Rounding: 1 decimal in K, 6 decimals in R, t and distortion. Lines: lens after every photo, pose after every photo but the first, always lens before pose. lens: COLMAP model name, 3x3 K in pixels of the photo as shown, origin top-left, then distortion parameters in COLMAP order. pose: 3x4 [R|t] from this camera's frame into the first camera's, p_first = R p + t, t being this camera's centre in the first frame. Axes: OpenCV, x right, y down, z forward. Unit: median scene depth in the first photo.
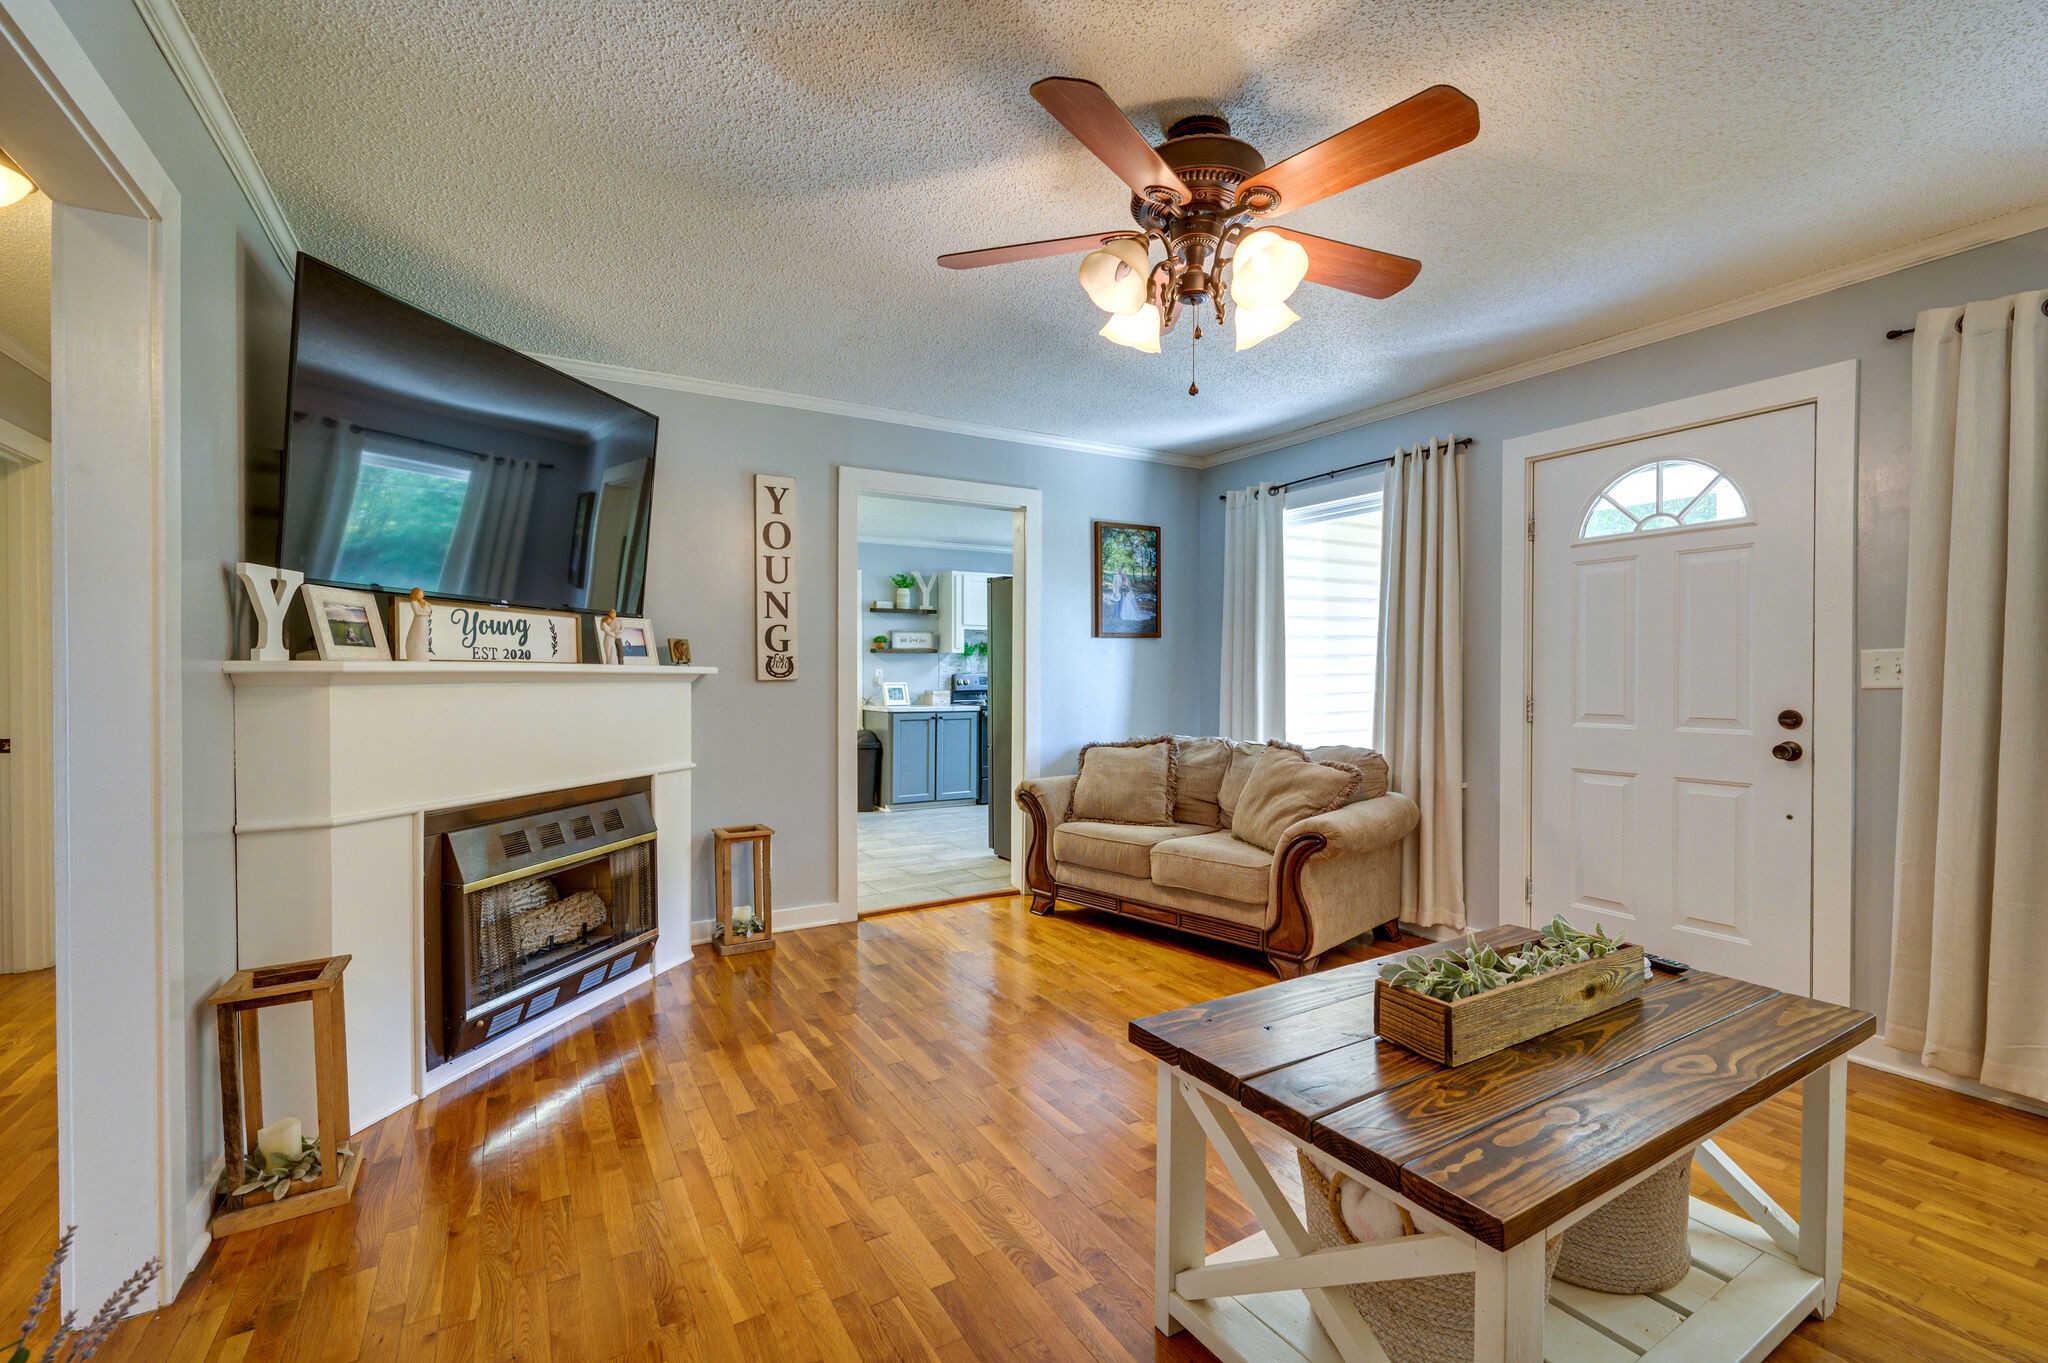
lens RADIAL K [[885.8, 0, 1026.7], [0, 885.8, 680.7], [0, 0, 1]] dist [0.003469, -0.000101]
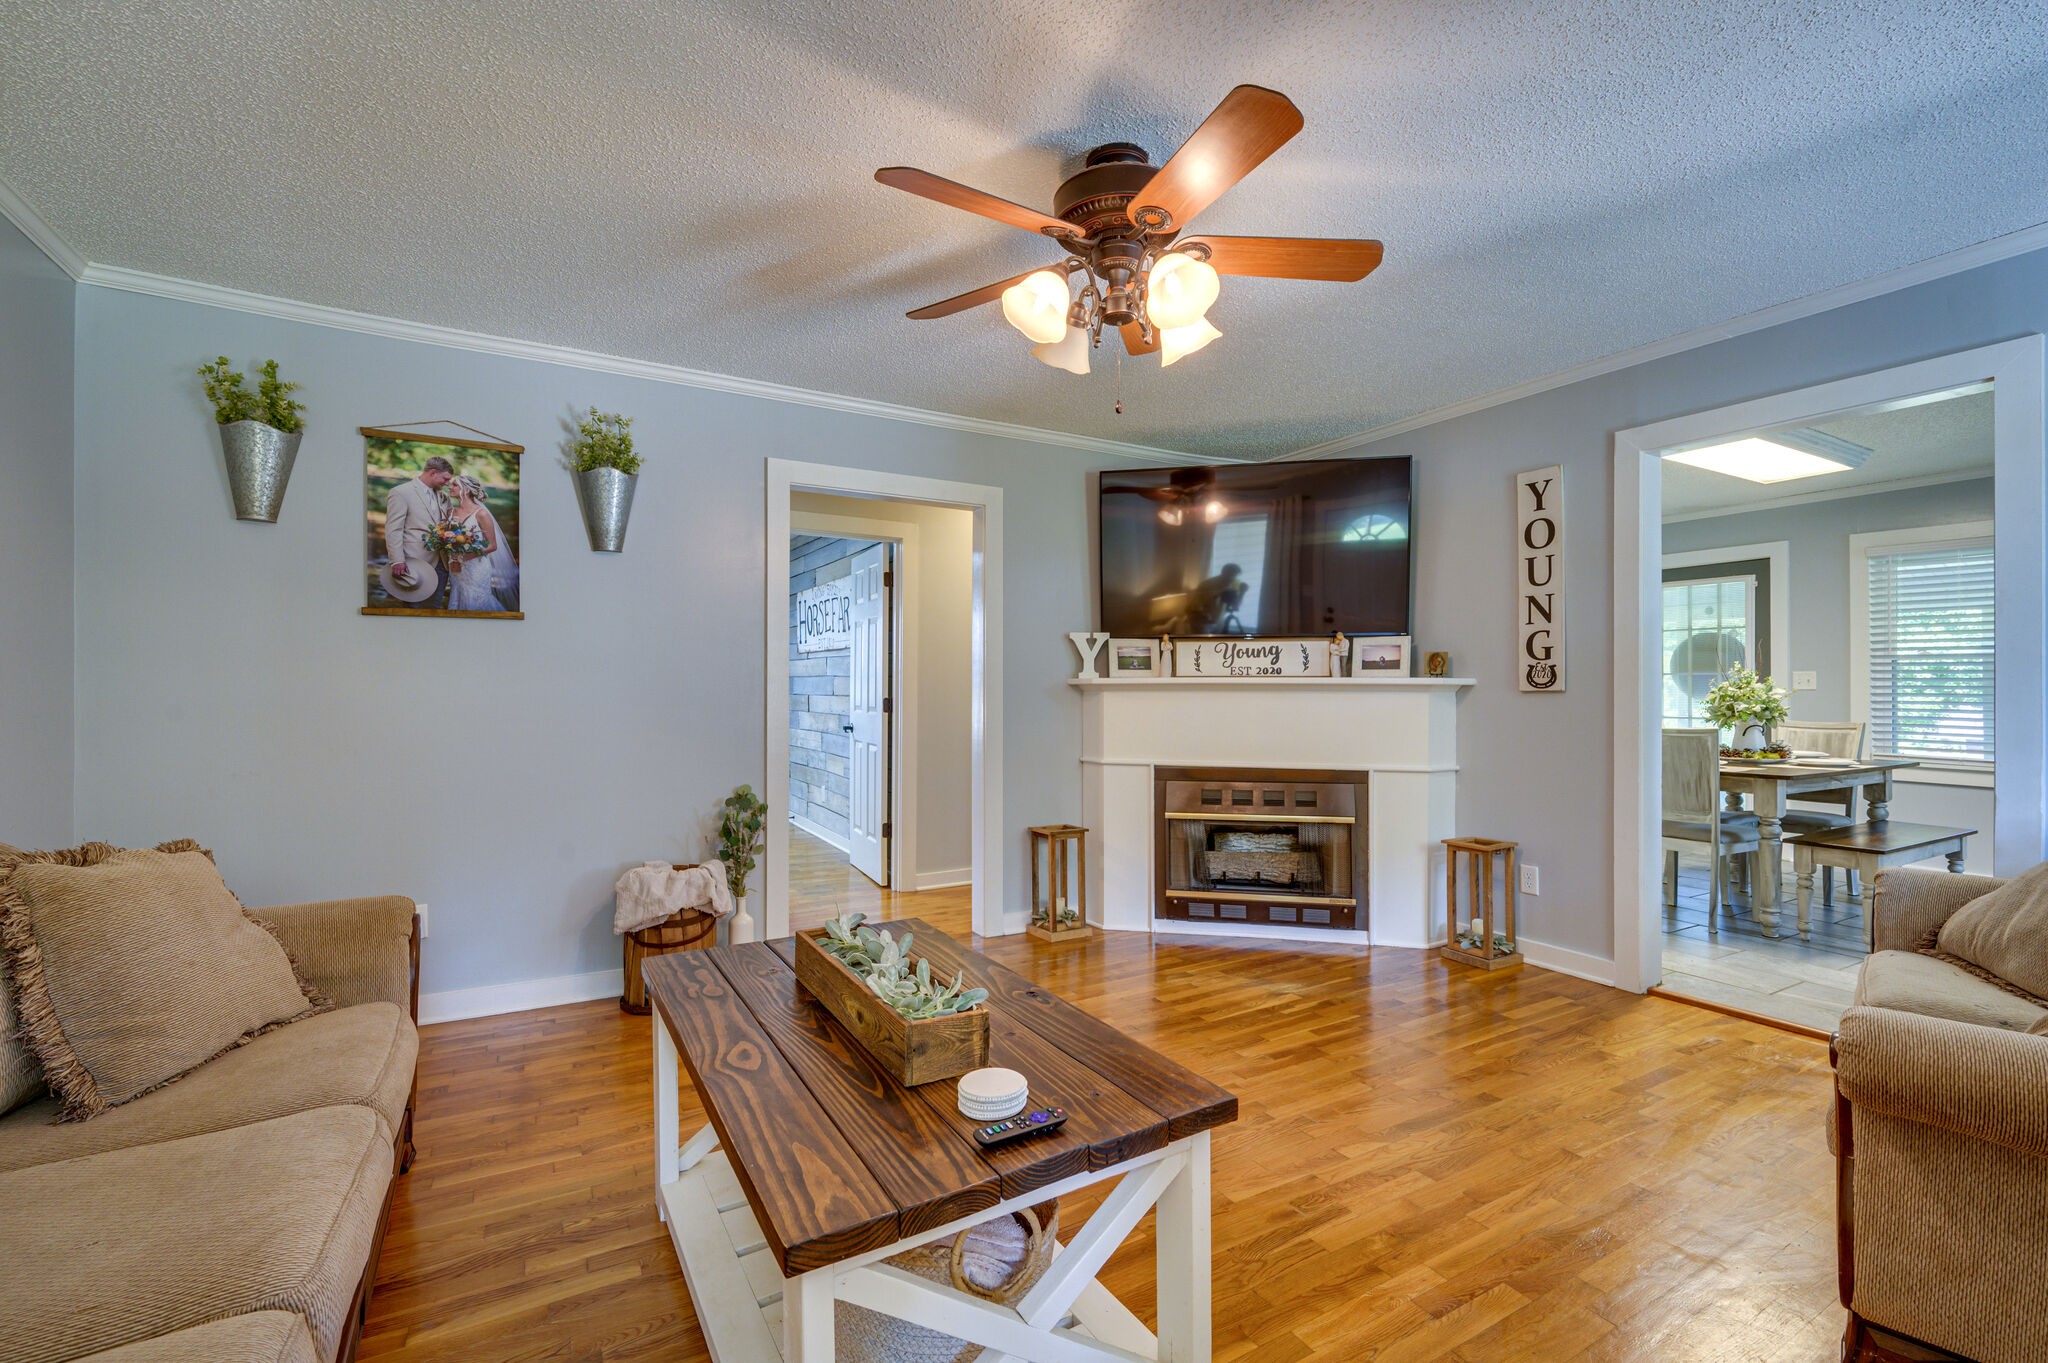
lens RADIAL K [[885.8, 0, 1032.5], [0, 885.8, 687.6], [0, 0, 1]] dist [0.003469, -0.000101]
pose [[0.002043, 0.001724, -0.999996, 0.668850], [-0.005937, 0.999981, 0.001712, -0.002864], [0.999980, 0.005934, 0.002053, 0.496983]]
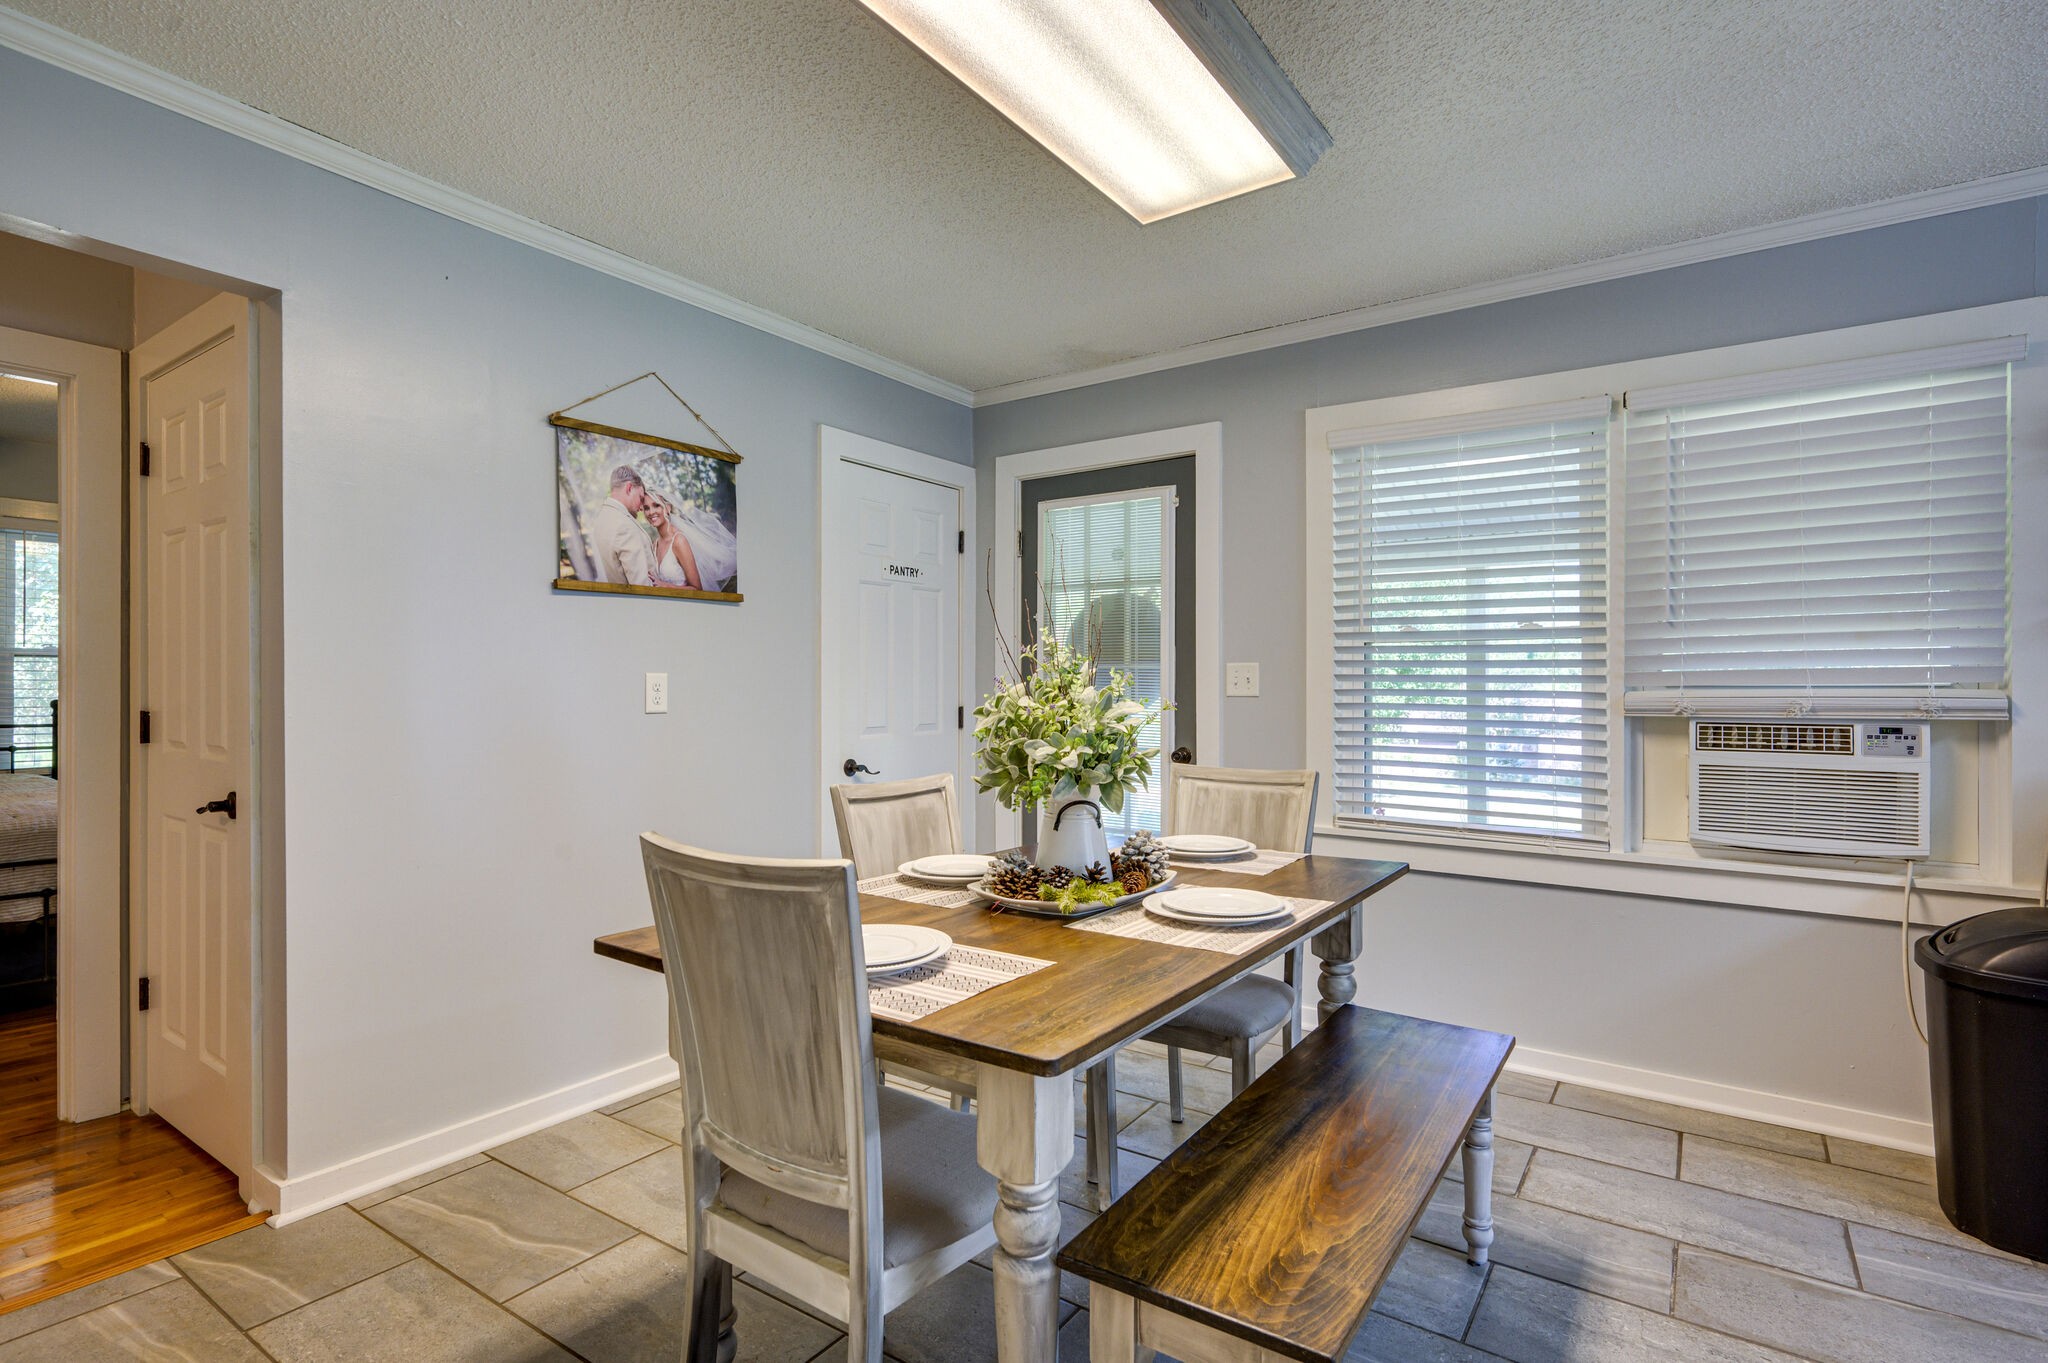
lens RADIAL K [[995.7, 0, 1013.0], [0, 995.7, 681.3], [0, 0, 1]] dist [0.001507, 0.000002]
pose [[0.414297, -0.000770, -0.910141, -0.104808], [-0.007806, 0.999960, -0.004399, -0.013097], [0.910108, 0.008927, 0.414274, 1.253610]]
